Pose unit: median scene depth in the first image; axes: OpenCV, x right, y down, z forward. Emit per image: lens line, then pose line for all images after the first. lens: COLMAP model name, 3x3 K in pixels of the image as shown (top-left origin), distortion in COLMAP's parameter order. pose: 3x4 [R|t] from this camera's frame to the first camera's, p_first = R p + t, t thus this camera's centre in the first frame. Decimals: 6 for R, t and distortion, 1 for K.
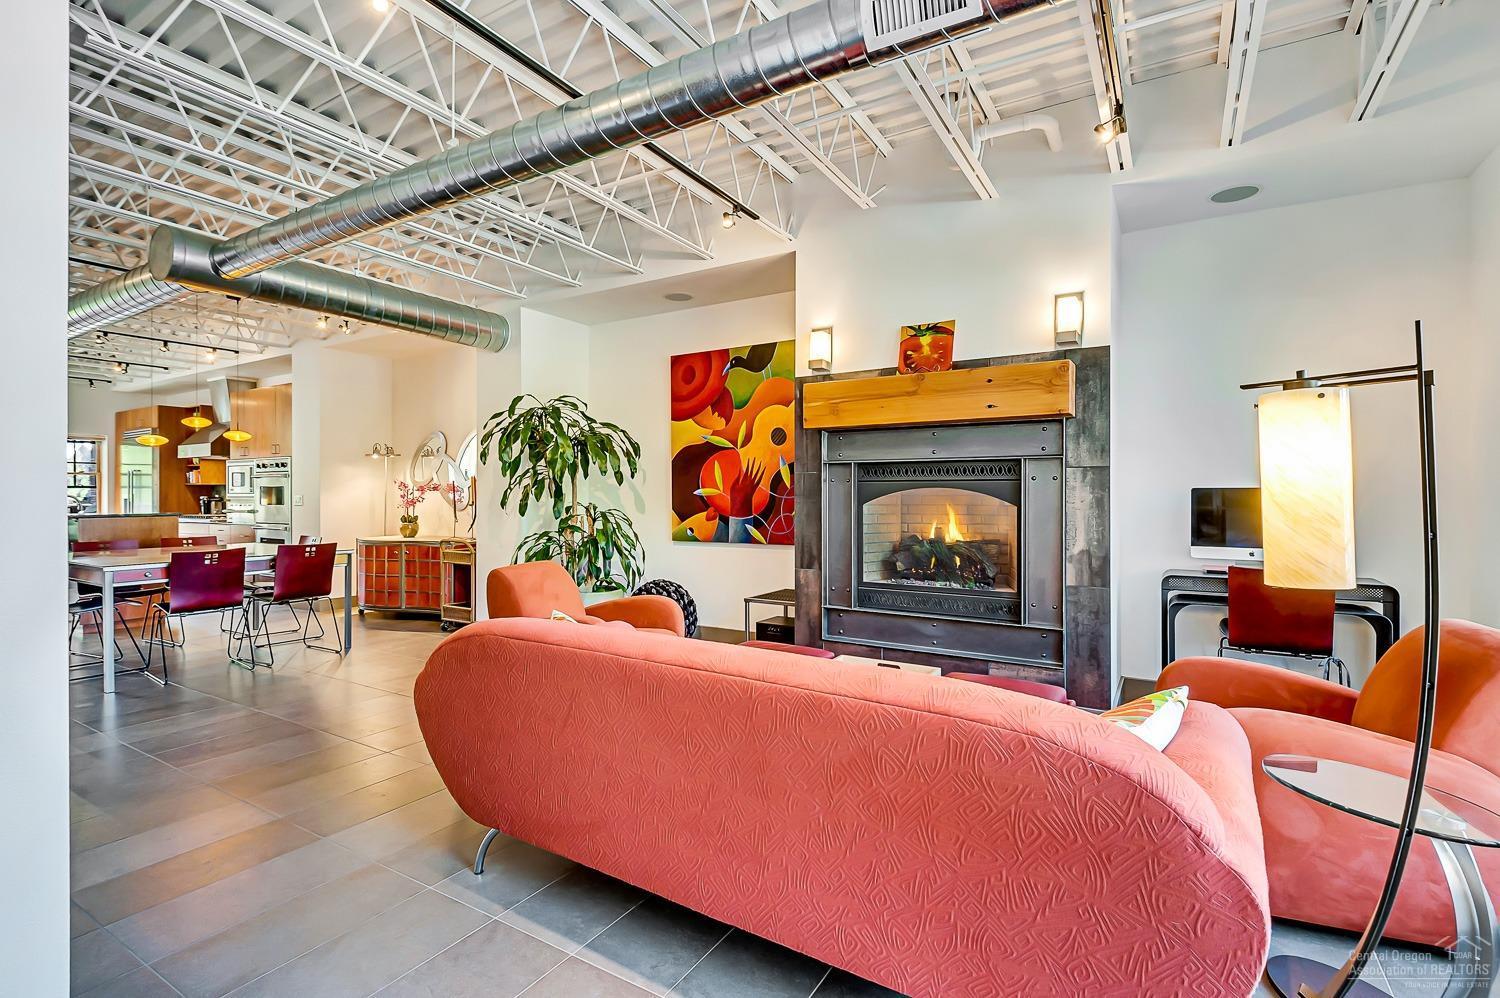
lens RADIAL K [[695.1, 0, 750.0], [0, 695.1, 499.0], [0, 0, 1]] dist [0.000501, -0.012138]
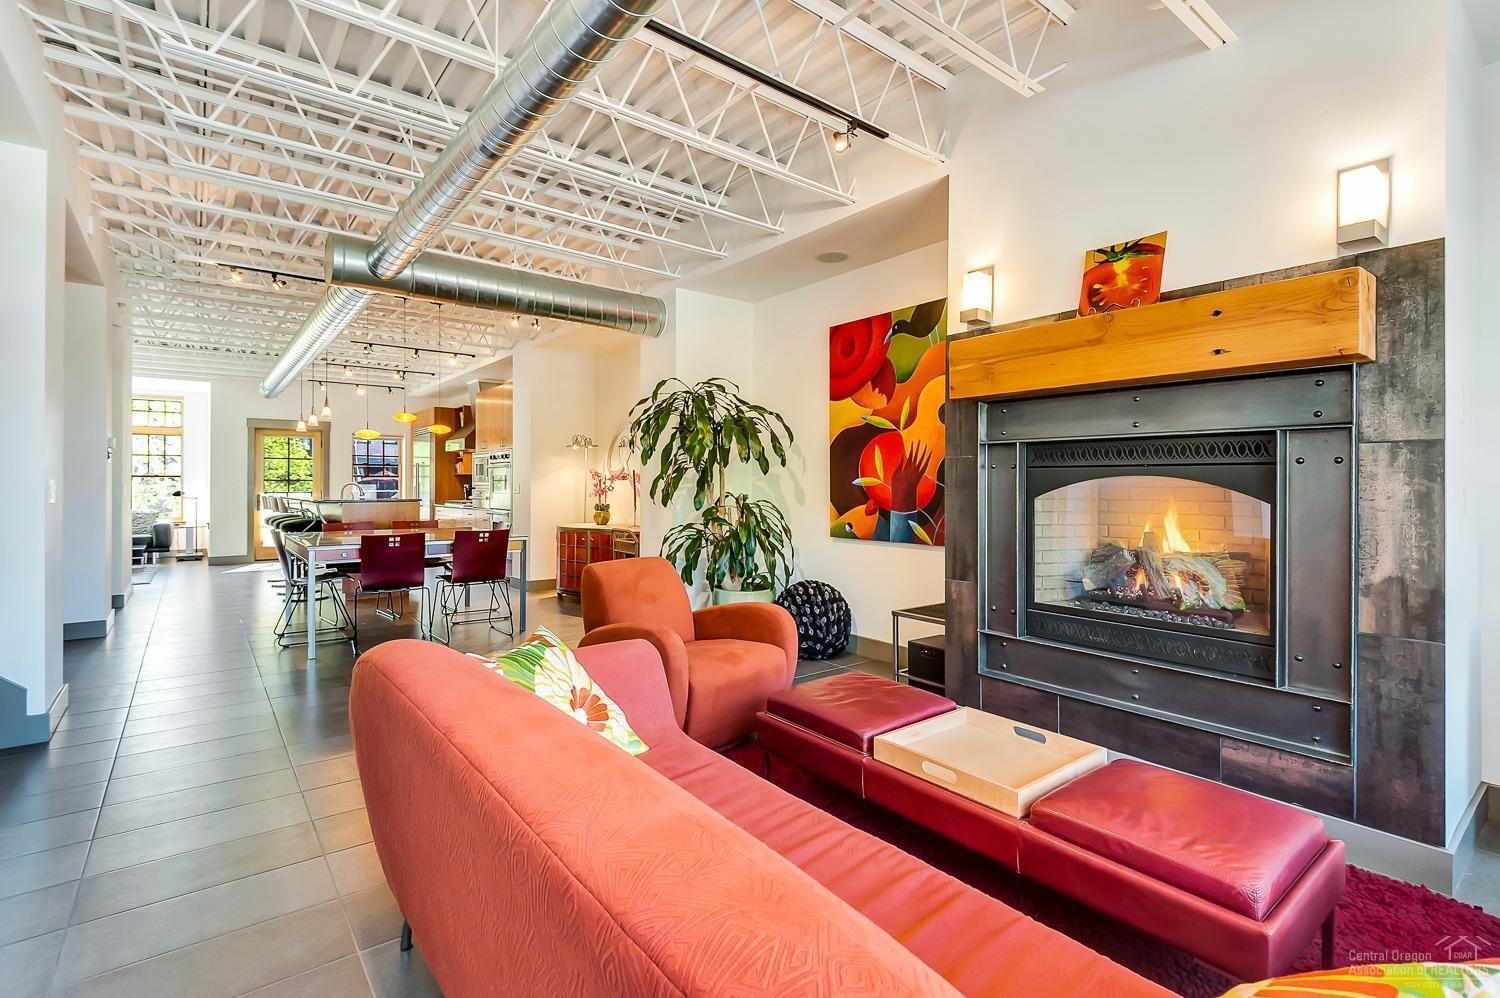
lens RADIAL K [[689.0, 0, 752.9], [0, 689.0, 485.6], [0, 0, 1]] dist [0.001635, -0.012058]
pose [[0.937890, 0.004685, -0.346901, 0.122765], [-0.006620, 0.999968, -0.004393, -0.000497], [0.346869, 0.006417, 0.937892, 0.183614]]
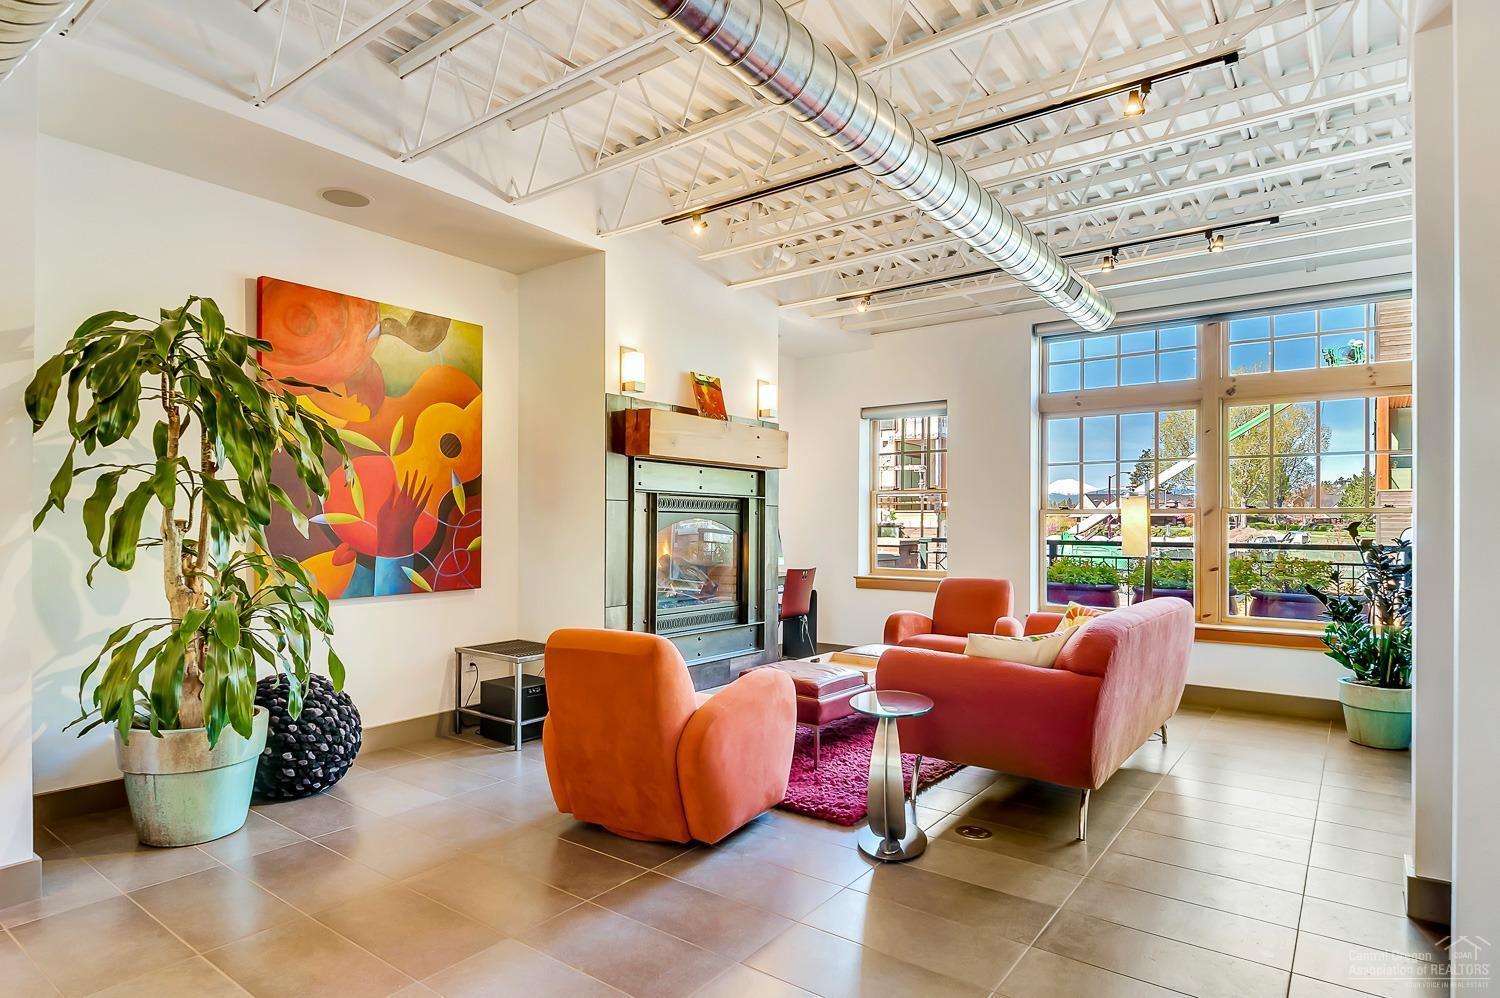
lens RADIAL K [[828.7, 0, 747.8], [0, 828.7, 521.4], [0, 0, 1]] dist [0.000903, -0.024128]
pose [[0.089588, 0.003803, 0.995972, -0.921073], [-0.000703, 0.999993, -0.003755, -0.006179], [-0.995979, -0.000364, 0.089590, 0.684022]]
